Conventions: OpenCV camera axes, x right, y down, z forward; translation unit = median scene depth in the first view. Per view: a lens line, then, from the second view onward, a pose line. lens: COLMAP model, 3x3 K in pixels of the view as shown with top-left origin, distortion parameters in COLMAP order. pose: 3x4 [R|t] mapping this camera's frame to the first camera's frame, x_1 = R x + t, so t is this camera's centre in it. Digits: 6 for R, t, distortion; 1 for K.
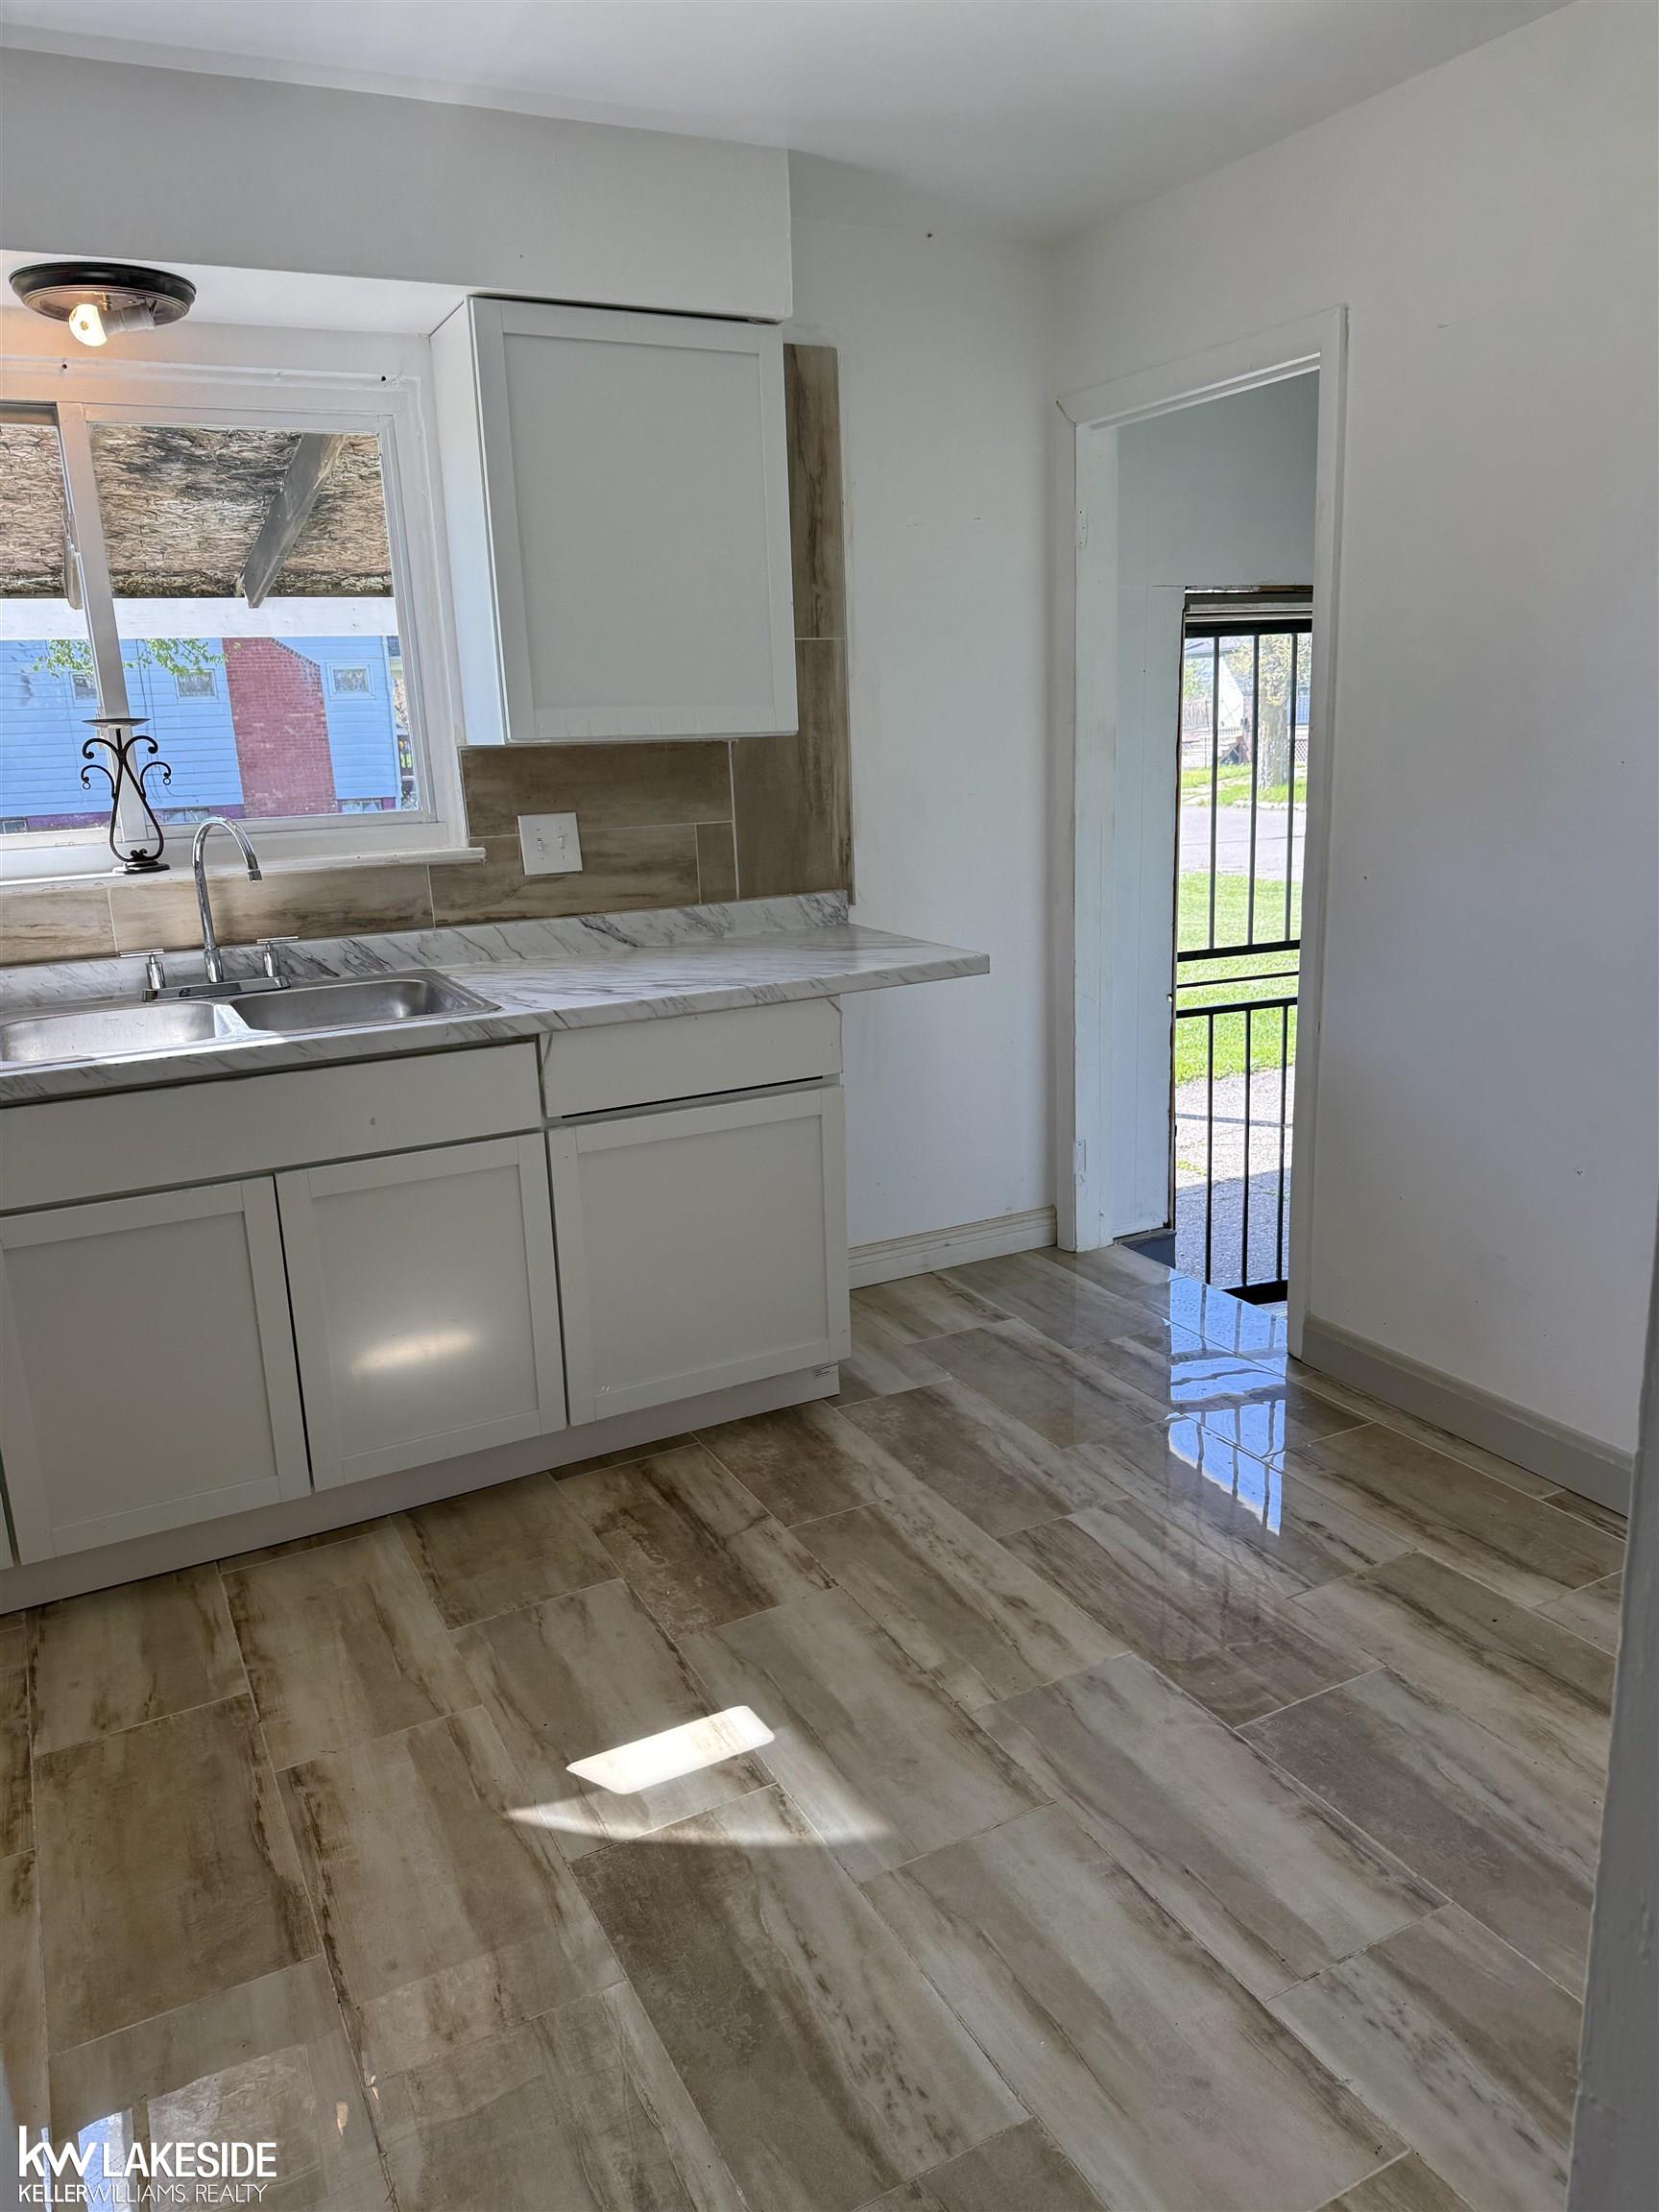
lens RADIAL K [[1560.4, 0, 822.5], [0, 1560.4, 1100.2], [0, 0, 1]] dist [0.119164, -0.128348]
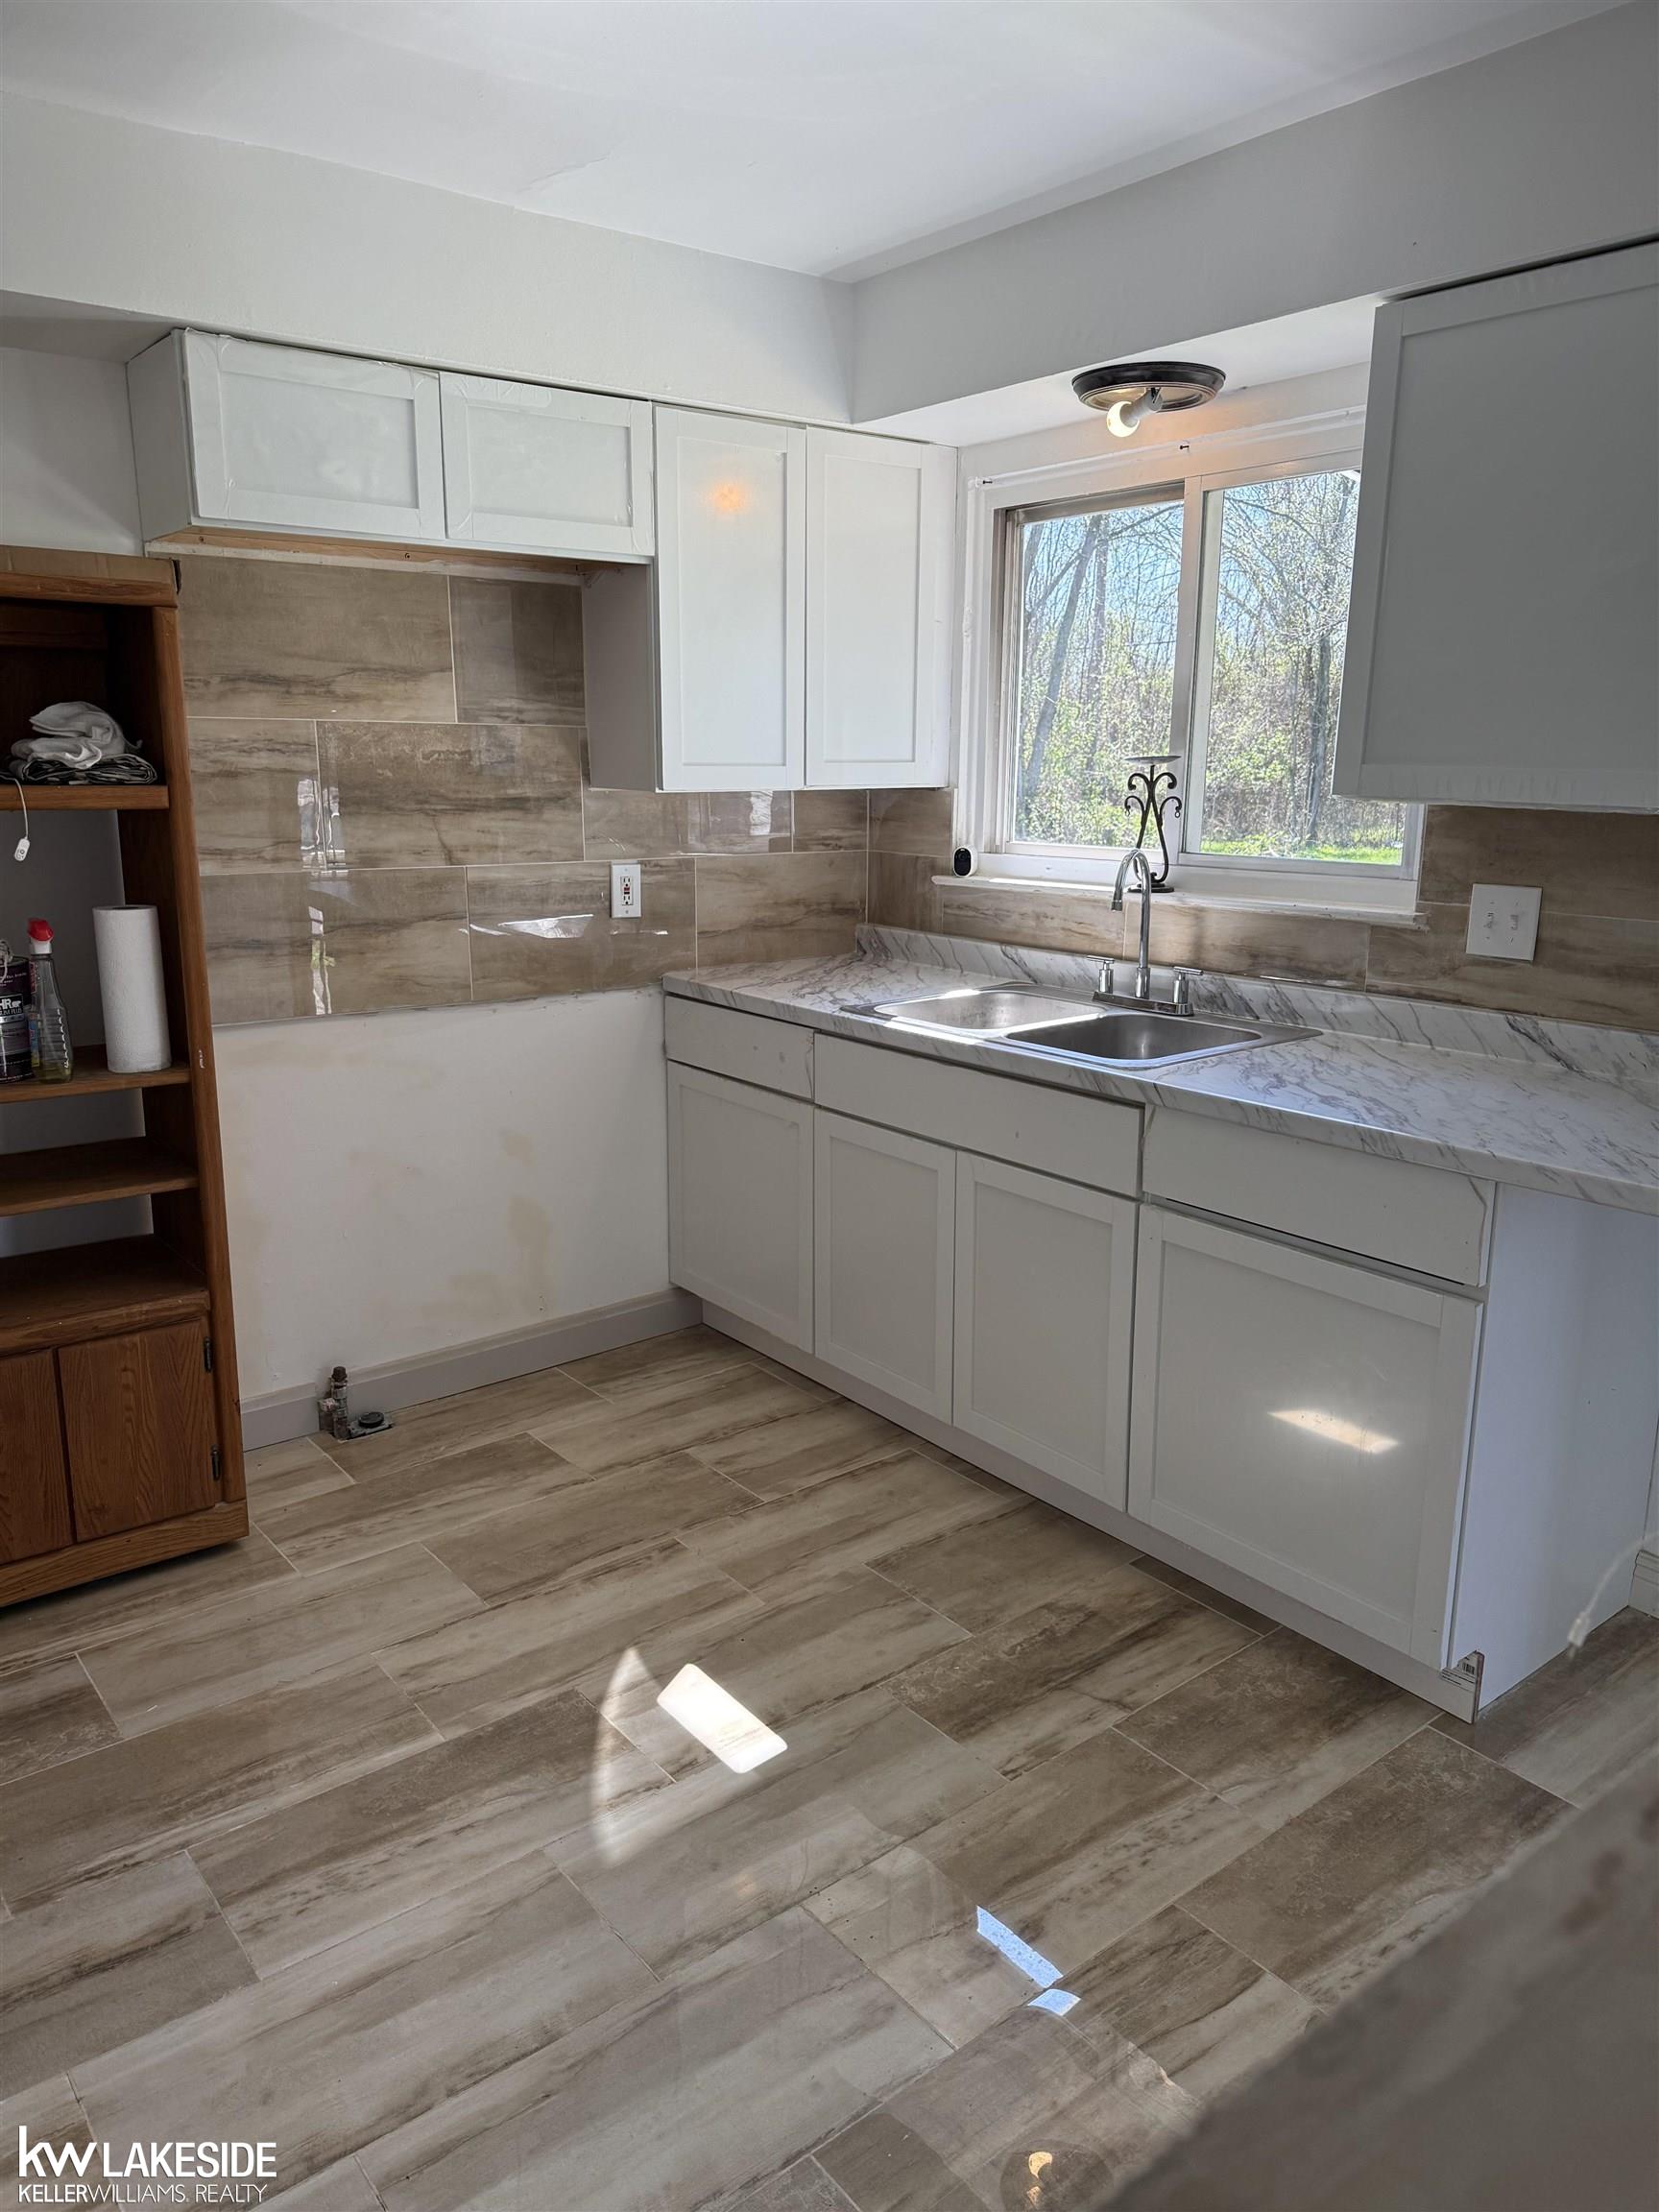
lens RADIAL K [[1560.4, 0, 822.5], [0, 1560.4, 1100.2], [0, 0, 1]] dist [0.119164, -0.128348]
pose [[0.188006, 0.257444, -0.947827, 0.689005], [-0.244163, 0.946992, 0.208786, -0.195782], [0.951335, 0.192171, 0.240899, 0.583156]]
